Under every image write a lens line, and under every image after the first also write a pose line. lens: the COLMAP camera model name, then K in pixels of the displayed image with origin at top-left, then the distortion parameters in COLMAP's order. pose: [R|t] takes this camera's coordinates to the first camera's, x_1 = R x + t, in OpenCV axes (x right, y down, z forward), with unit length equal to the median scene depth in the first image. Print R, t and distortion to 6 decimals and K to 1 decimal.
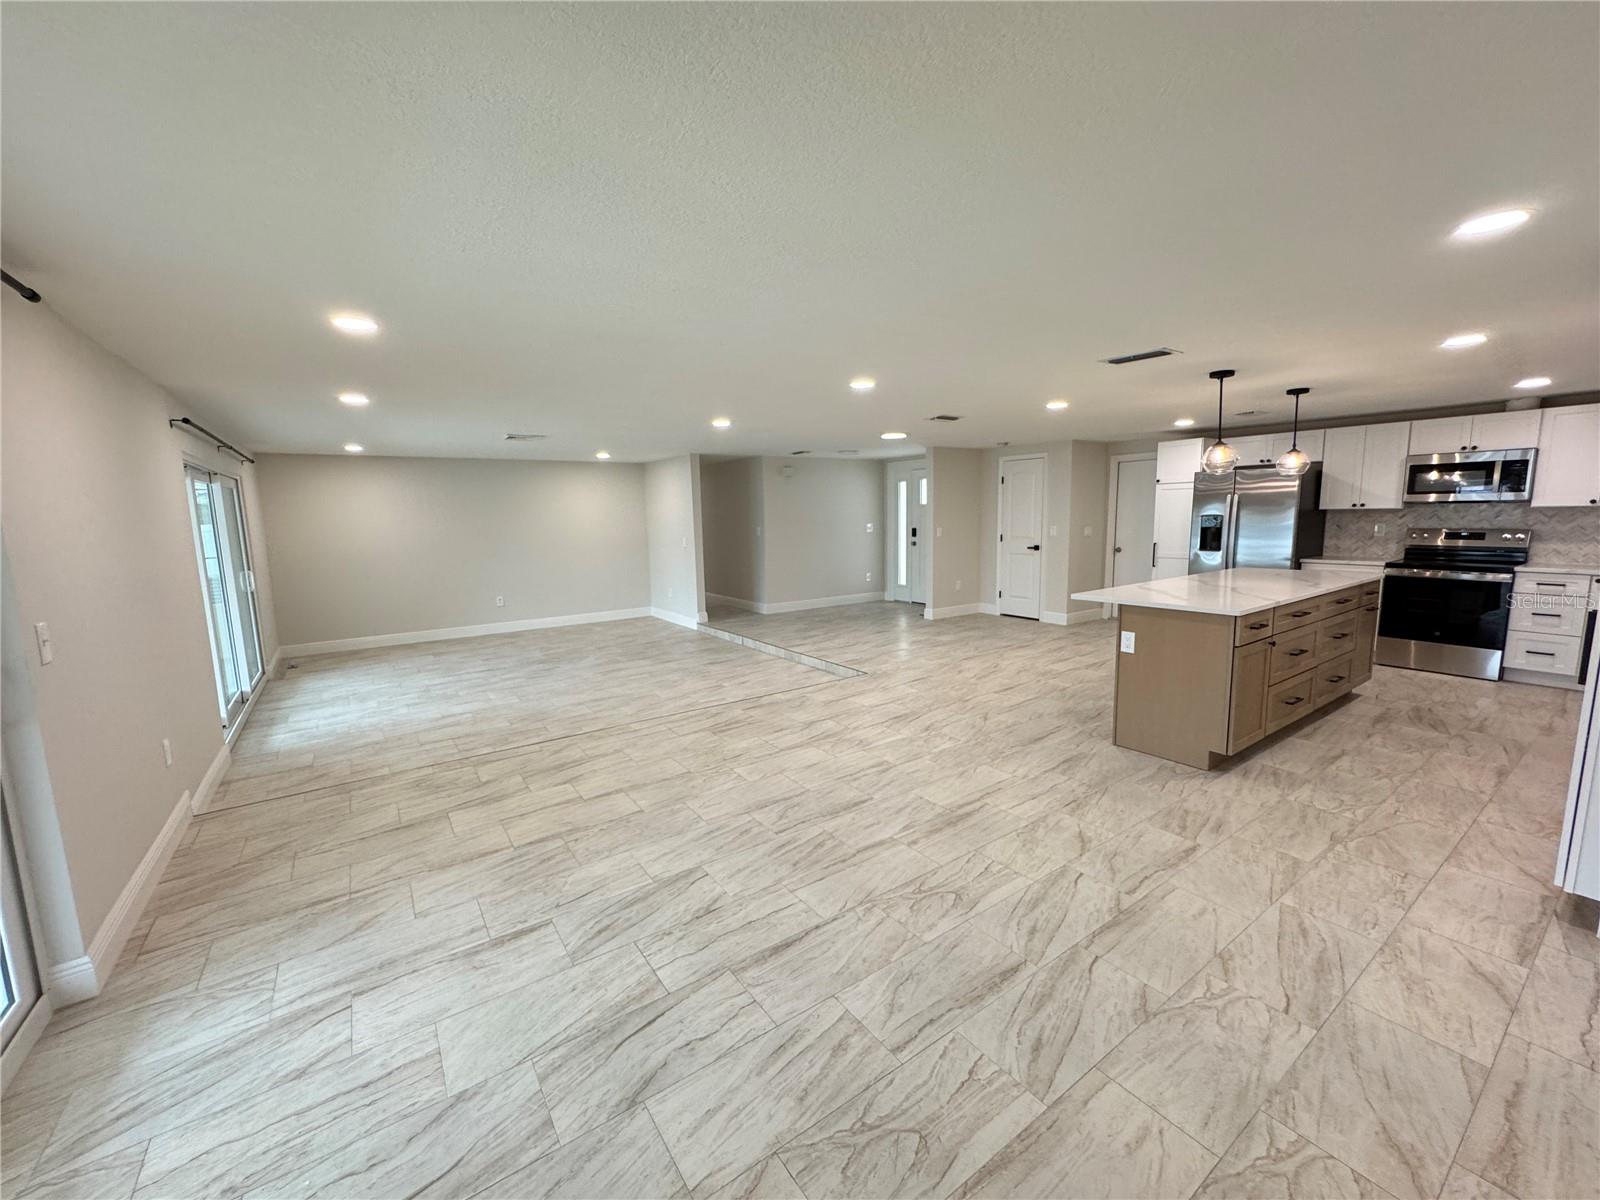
lens RADIAL K [[642.8, 0, 801.5], [0, 642.8, 603.3], [0, 0, 1]] dist [-0.005571, 0.001260]
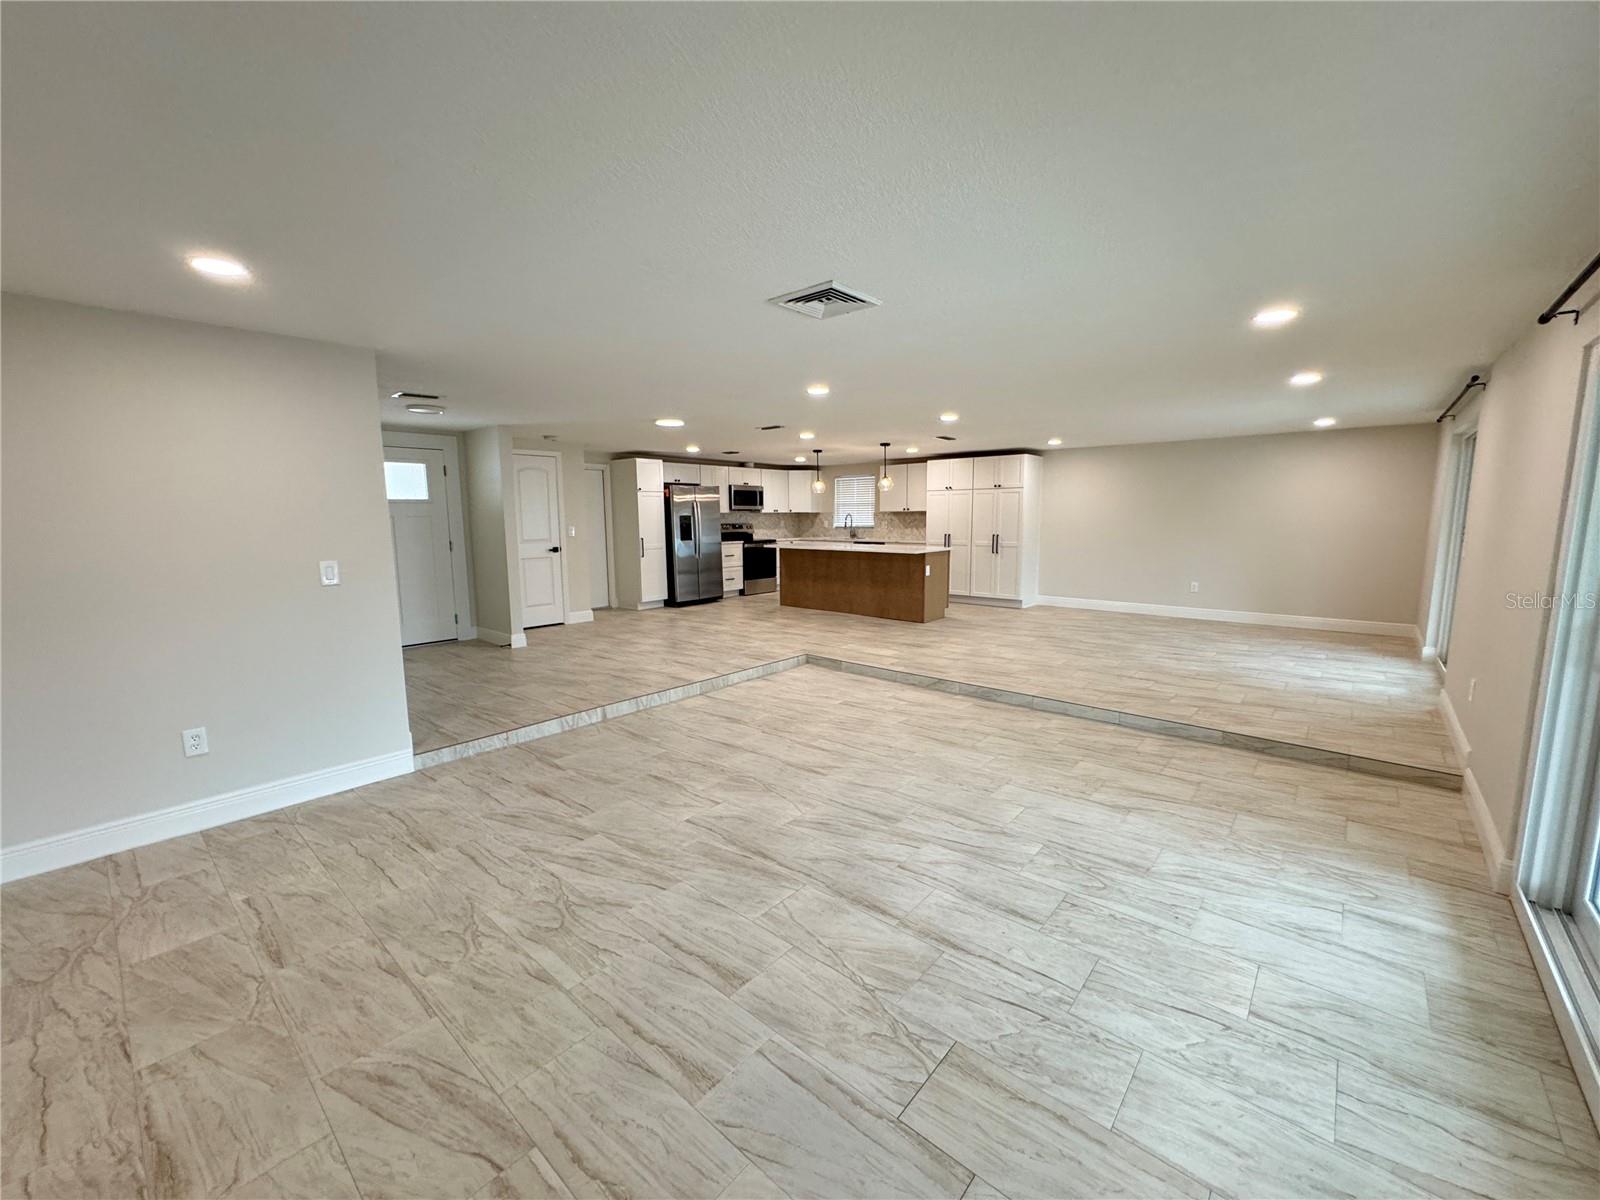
lens RADIAL K [[642.8, 0, 798.5], [0, 642.8, 595.1], [0, 0, 1]] dist [-0.005571, 0.001260]
pose [[-0.239406, -0.100060, 0.965750, -1.236934], [0.147091, 0.979457, 0.137944, -0.185285], [-0.959713, 0.175077, -0.219770, 1.641828]]
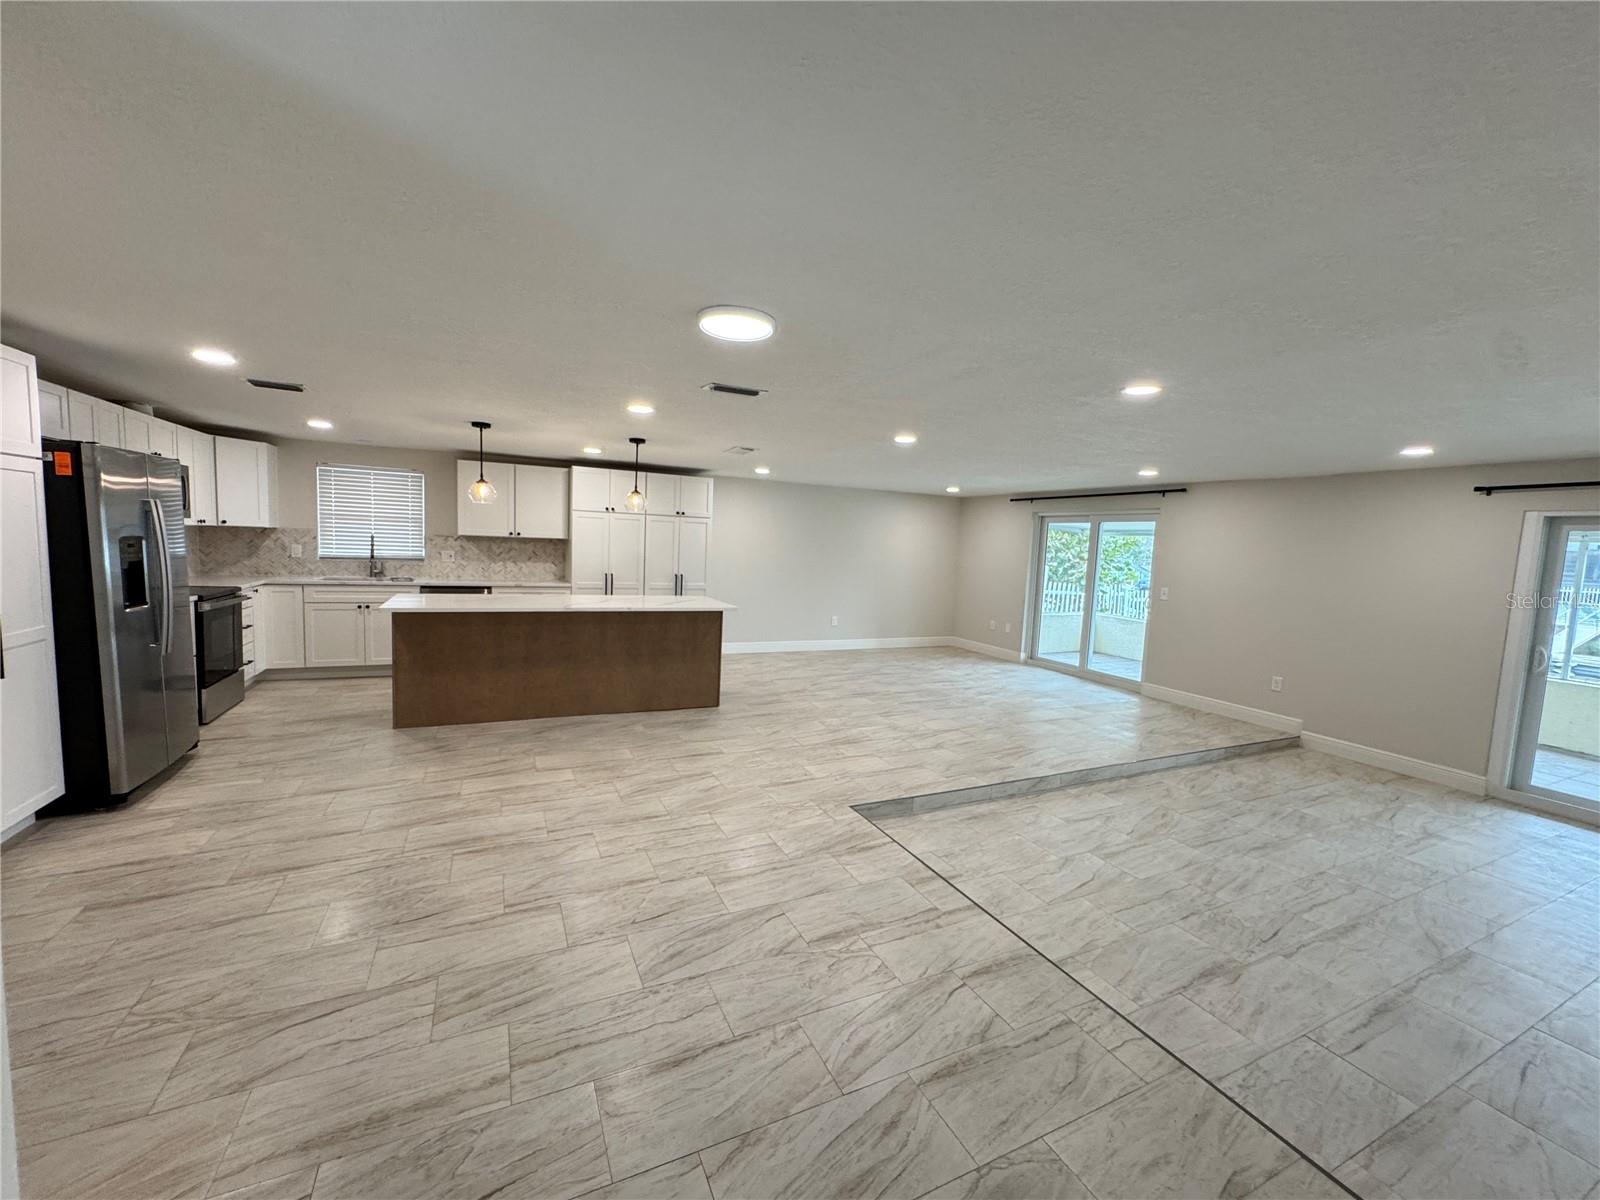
lens RADIAL K [[642.8, 0, 808.7], [0, 642.8, 604.5], [0, 0, 1]] dist [-0.005571, 0.001260]
pose [[-0.987788, -0.039344, 0.150752, 0.074840], [-0.003815, 0.973409, 0.229044, -0.297828], [-0.155755, 0.225671, -0.961672, 2.075979]]
